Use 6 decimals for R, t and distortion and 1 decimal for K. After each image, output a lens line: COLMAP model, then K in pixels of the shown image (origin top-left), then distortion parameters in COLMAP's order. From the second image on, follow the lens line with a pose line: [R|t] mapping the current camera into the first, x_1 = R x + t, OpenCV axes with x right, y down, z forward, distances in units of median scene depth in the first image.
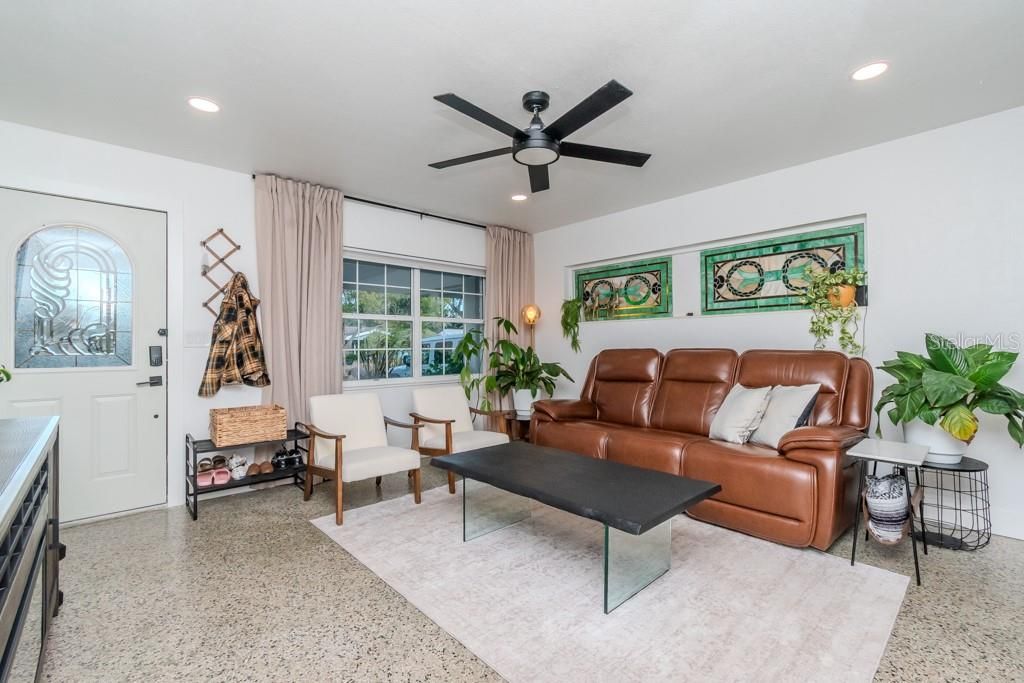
lens RADIAL K [[449.9, 0, 499.8], [0, 449.9, 339.3], [0, 0, 1]] dist [0.002225, 0.000251]
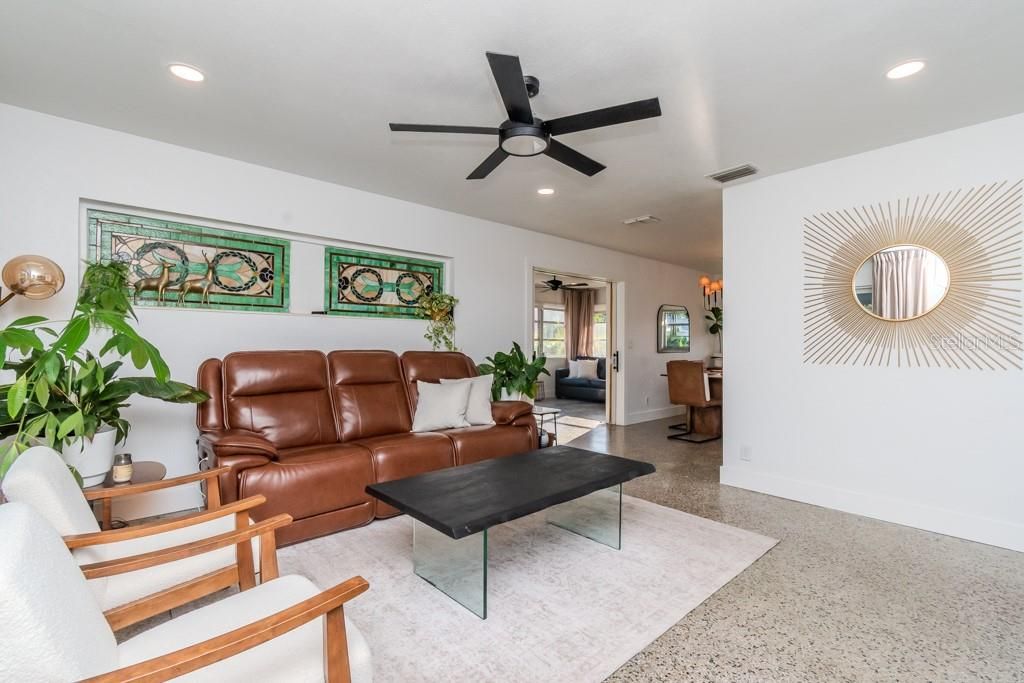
lens RADIAL K [[470.1, 0, 512.0], [0, 470.1, 341.5], [0, 0, 1]] dist [0.000017, -0.000148]
pose [[-0.014400, 0.015710, 0.999773, -0.586810], [-0.021125, 0.999649, -0.016012, 0.010911], [-0.999673, -0.021351, -0.014063, 0.682104]]
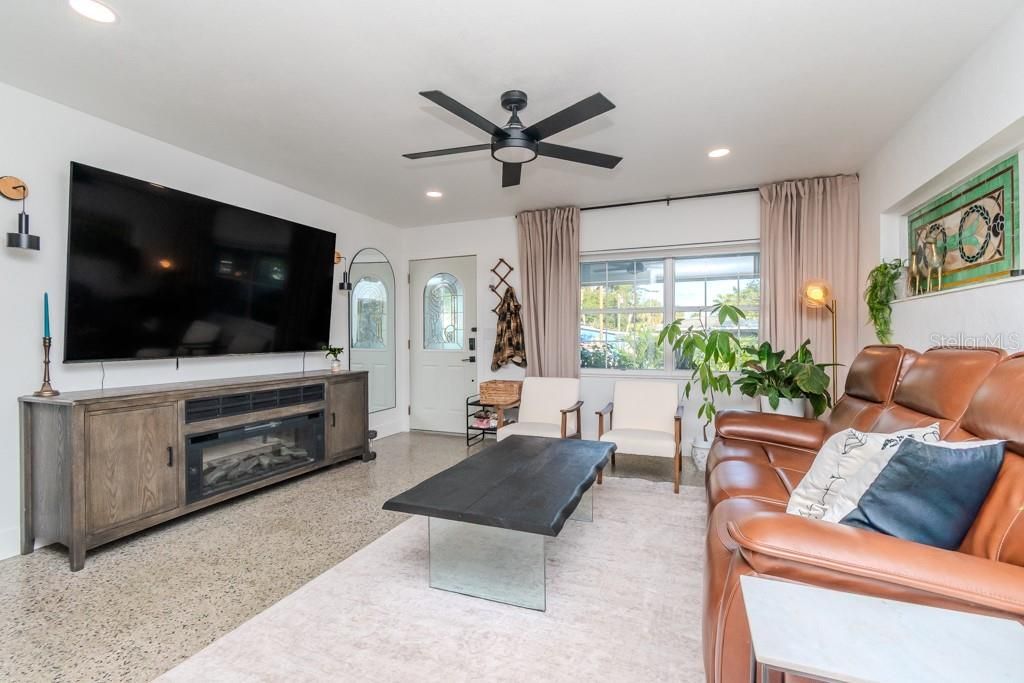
lens RADIAL K [[440.3, 0, 514.8], [0, 440.3, 338.5], [0, 0, 1]] dist [0.000236, -0.000159]
pose [[0.452503, 0.005070, -0.891749, 0.644295], [0.012921, 0.999842, 0.012242, -0.000622], [0.891669, -0.017061, 0.452365, 0.359221]]
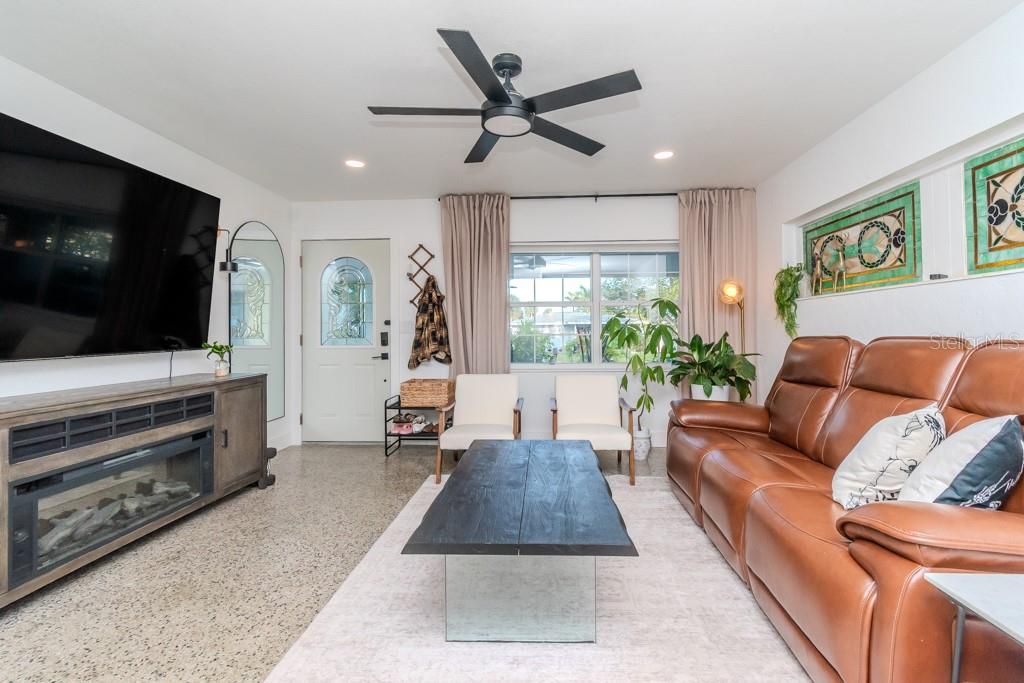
lens RADIAL K [[446.0, 0, 520.2], [0, 446.0, 324.4], [0, 0, 1]] dist [0.002075, -0.000988]
pose [[0.714578, -0.010808, -0.699473, 0.480391], [0.011981, 0.999923, -0.003211, 0.000110], [0.699453, -0.006086, 0.714652, 0.245025]]
